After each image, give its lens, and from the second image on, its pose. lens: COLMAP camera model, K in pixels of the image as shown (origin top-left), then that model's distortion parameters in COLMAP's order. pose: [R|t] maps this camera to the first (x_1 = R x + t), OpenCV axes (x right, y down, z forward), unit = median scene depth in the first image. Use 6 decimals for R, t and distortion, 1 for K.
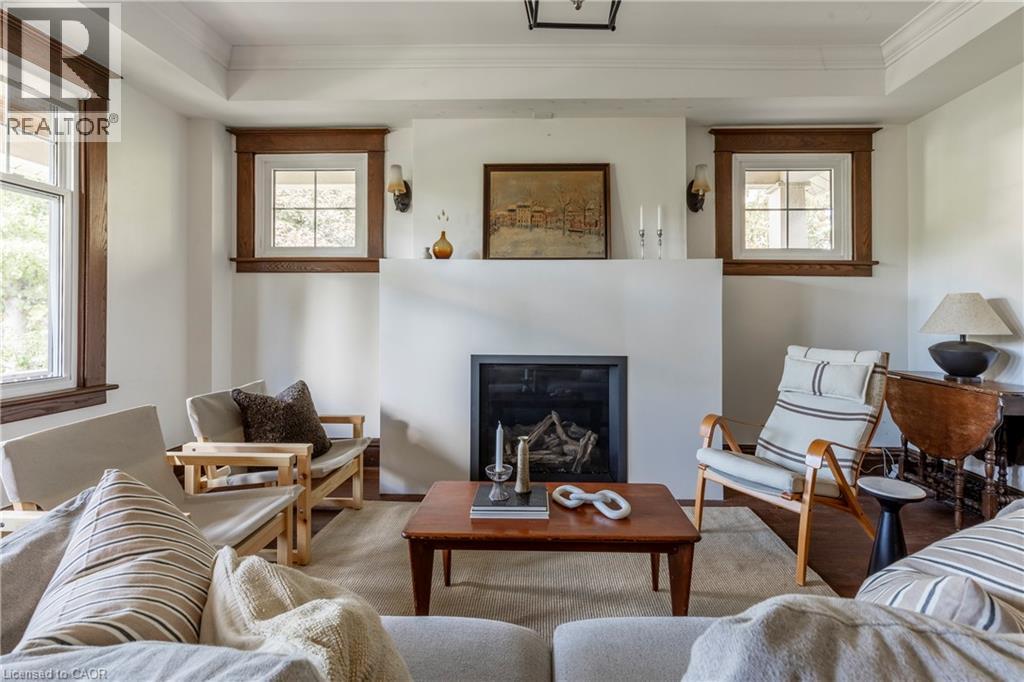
lens RADIAL K [[485.2, 0, 534.9], [0, 485.2, 311.8], [0, 0, 1]] dist [0.009670, 0.000457]
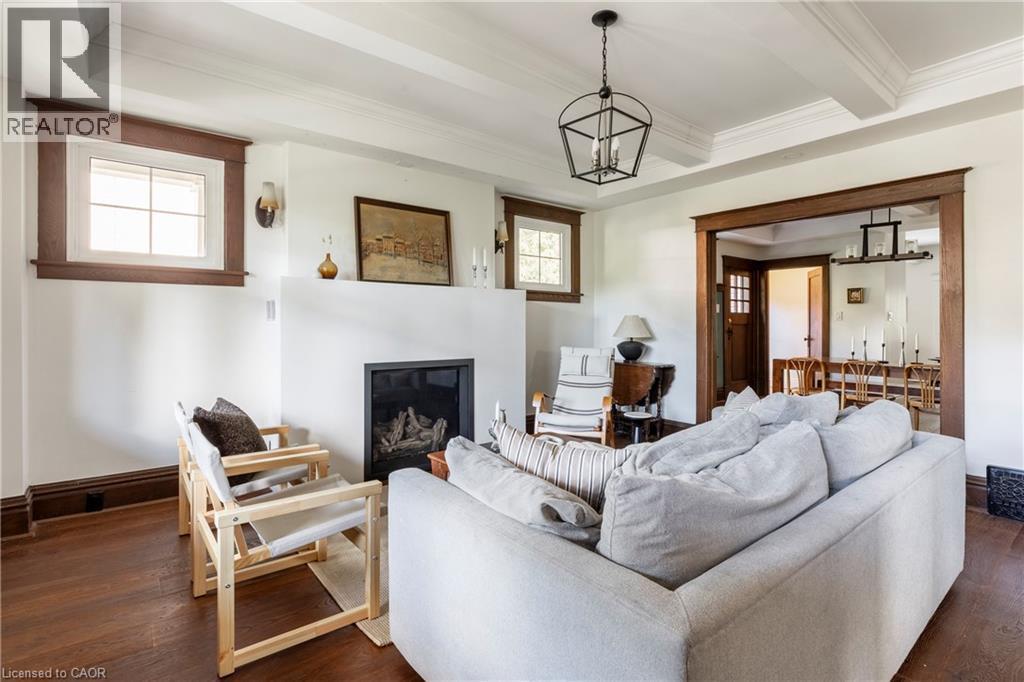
lens RADIAL K [[485.2, 0, 512.6], [0, 485.2, 330.3], [0, 0, 1]] dist [0.009670, 0.000457]
pose [[0.773675, -0.010690, 0.633493, -0.542553], [0.001653, 0.999888, 0.014853, -0.007257], [-0.633581, -0.010444, 0.773606, -0.113722]]
